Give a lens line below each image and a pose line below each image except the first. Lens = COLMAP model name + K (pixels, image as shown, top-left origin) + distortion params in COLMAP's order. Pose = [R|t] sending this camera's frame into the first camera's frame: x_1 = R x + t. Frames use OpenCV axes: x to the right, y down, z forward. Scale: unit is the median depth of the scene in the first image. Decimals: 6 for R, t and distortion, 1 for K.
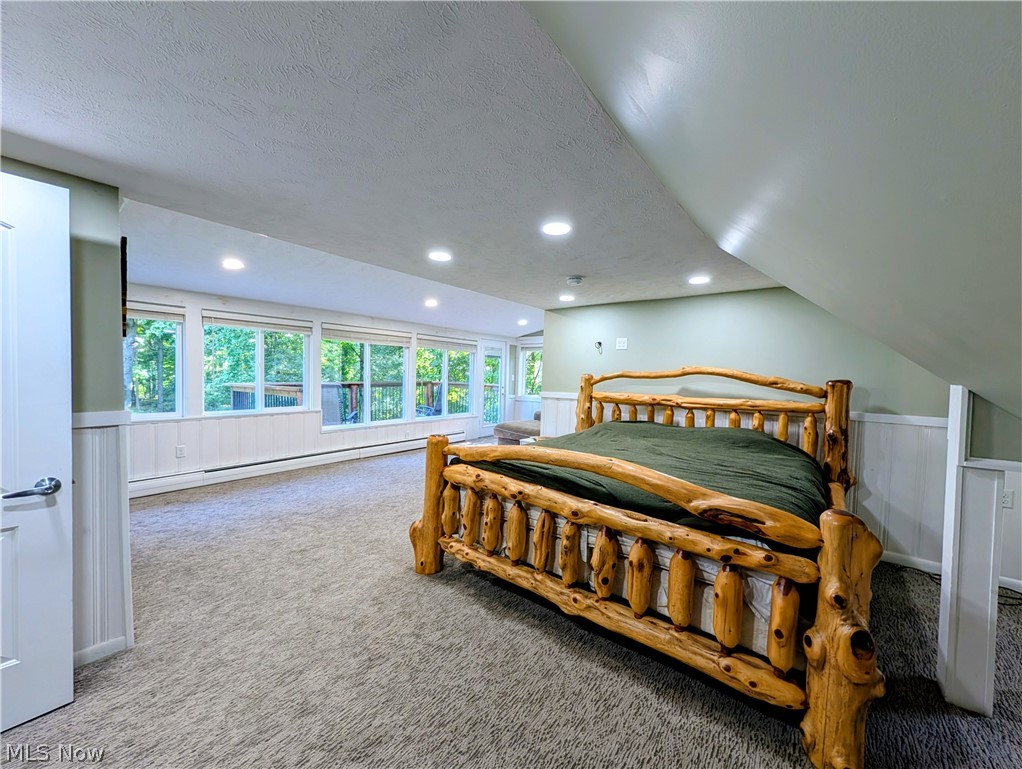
lens RADIAL K [[395.0, 0, 510.5], [0, 395.0, 384.6], [0, 0, 1]] dist [-0.000790, 0.000164]
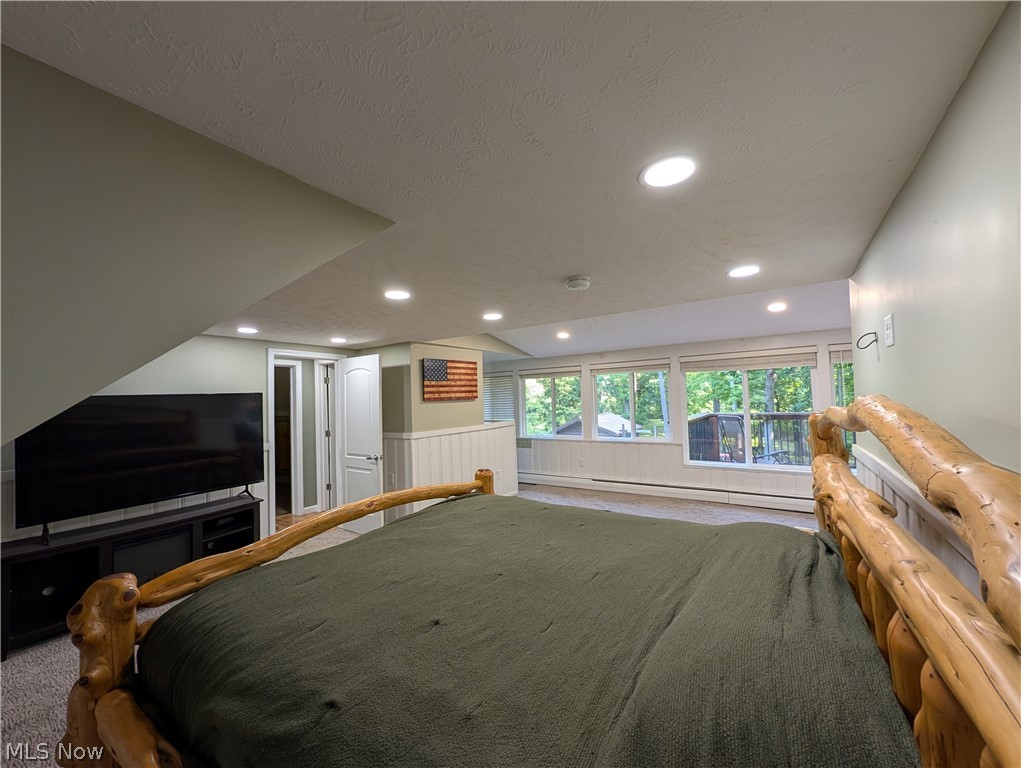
lens RADIAL K [[394.6, 0, 511.5], [0, 394.6, 383.0], [0, 0, 1]] dist [-0.000790, 0.000164]
pose [[0.075919, -0.068091, -0.994786, 0.588353], [0.005019, 0.997679, -0.067906, -0.027213], [0.997101, 0.000163, 0.076084, 0.573607]]
